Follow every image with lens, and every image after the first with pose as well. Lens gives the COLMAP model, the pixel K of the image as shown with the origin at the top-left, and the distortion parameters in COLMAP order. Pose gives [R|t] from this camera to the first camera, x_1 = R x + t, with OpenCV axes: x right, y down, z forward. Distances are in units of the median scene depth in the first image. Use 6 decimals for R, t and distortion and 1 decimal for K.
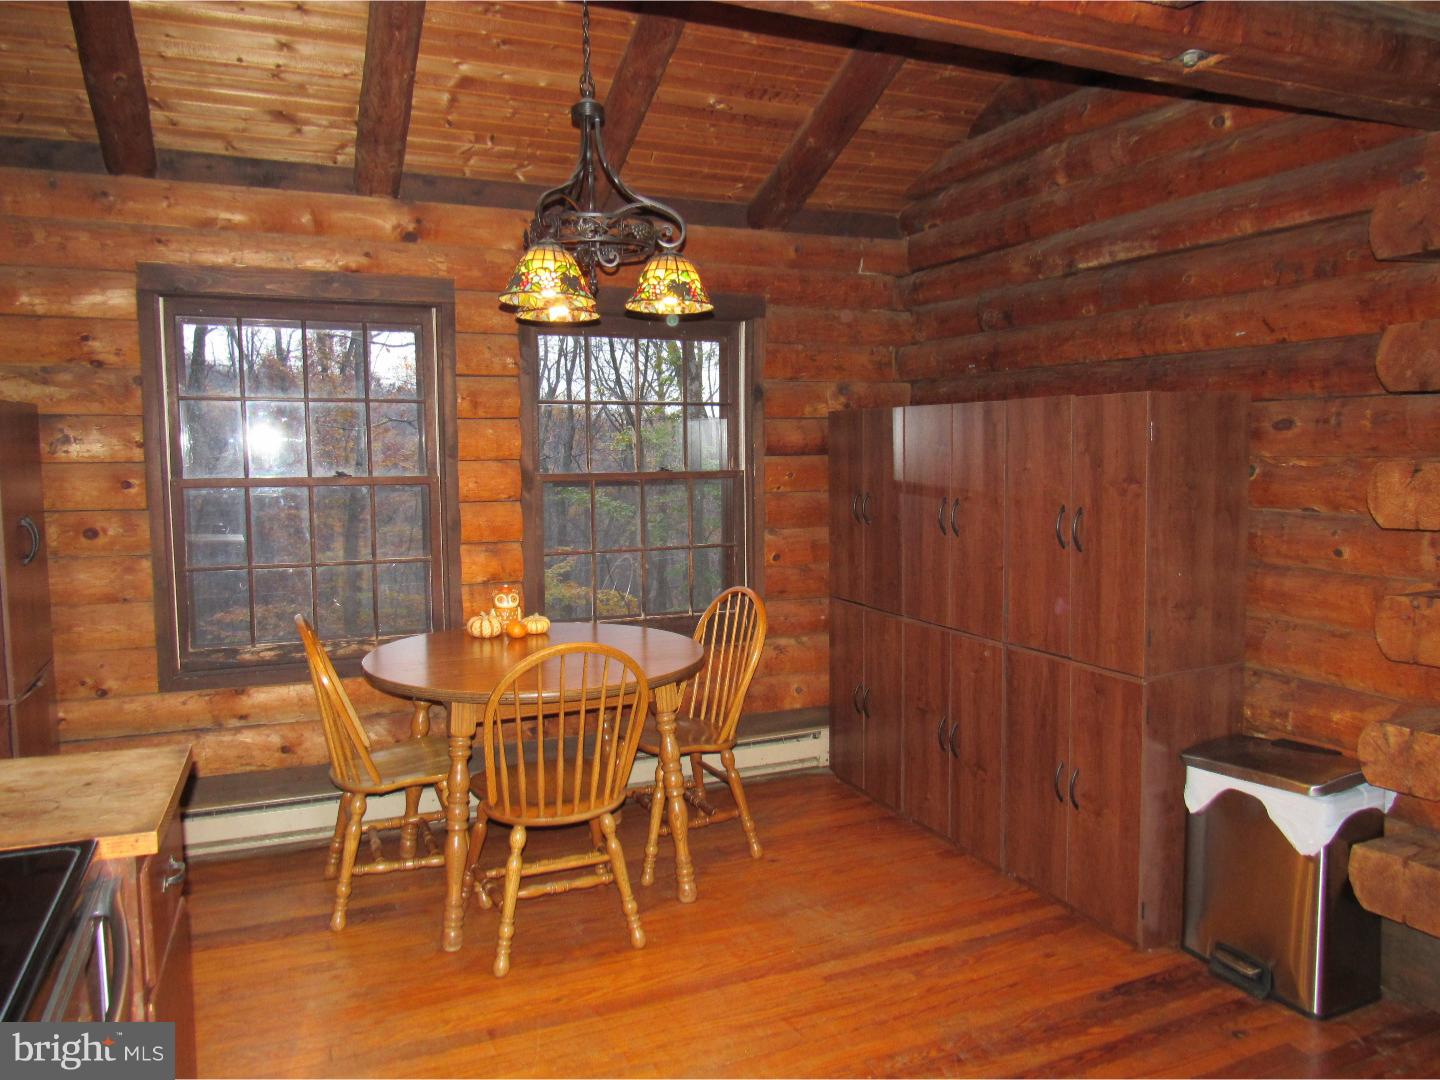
lens RADIAL K [[1034.7, 0, 720.0], [0, 1034.7, 540.0], [0, 0, 1]] dist [-0.043530, 0.001521]
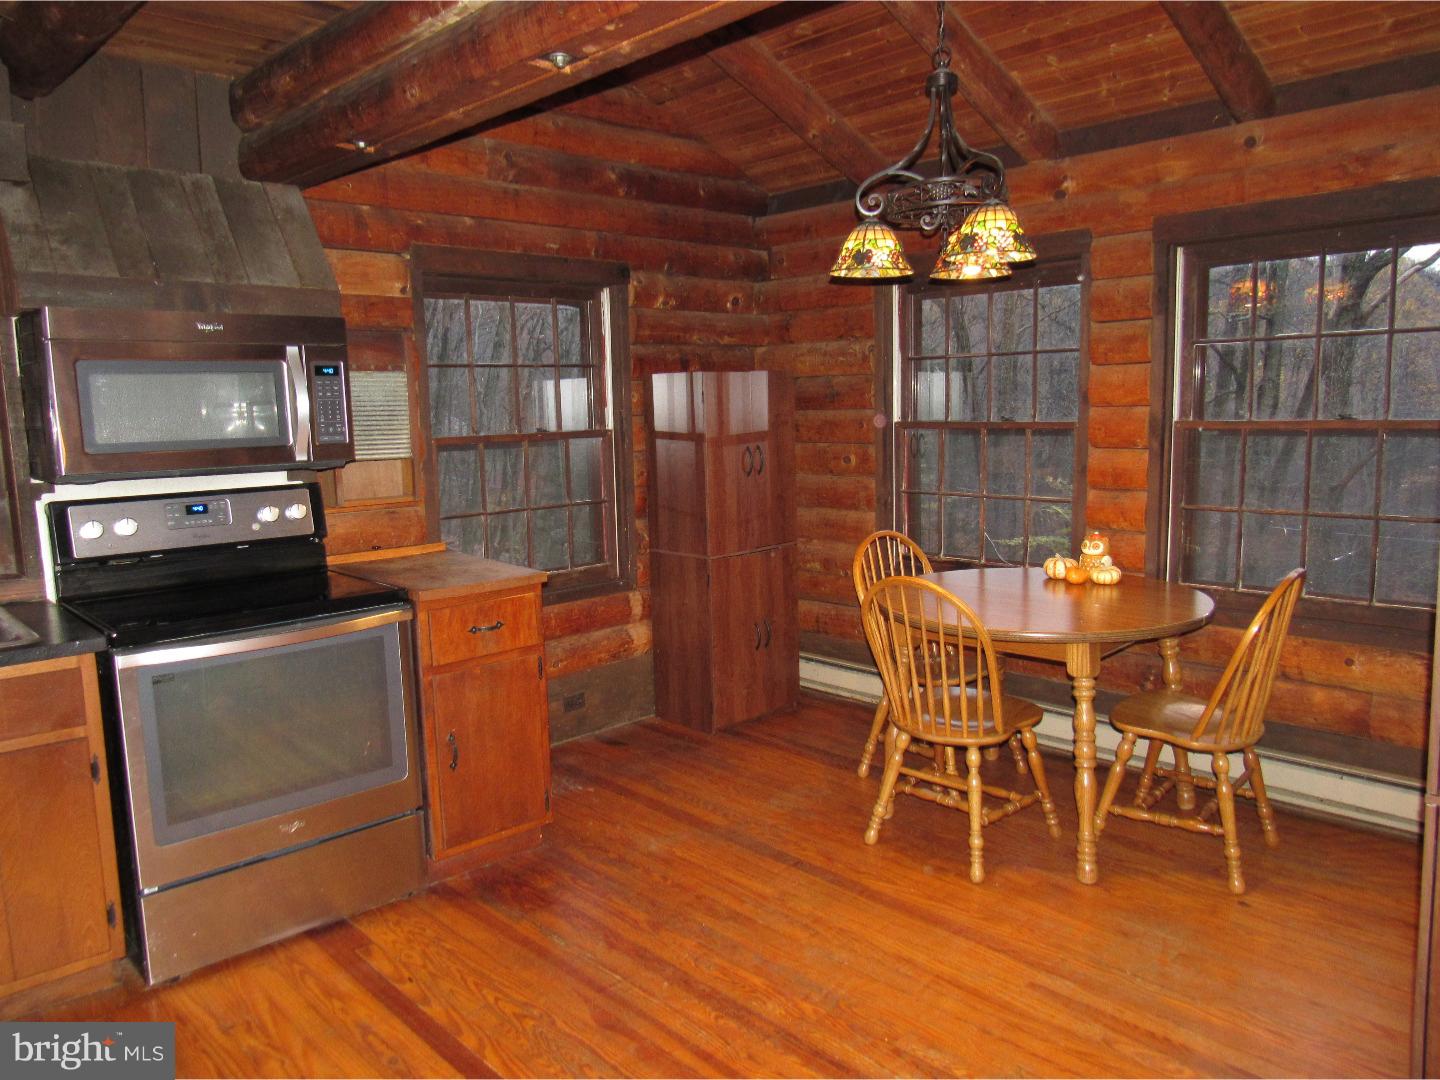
lens RADIAL K [[1034.7, 0, 720.0], [0, 1034.7, 540.0], [0, 0, 1]] dist [-0.043530, 0.001521]
pose [[0.333145, 0.126857, -0.934303, 0.753633], [-0.062423, 0.991701, 0.112392, -0.049610], [0.940807, 0.020879, 0.338299, 0.387283]]
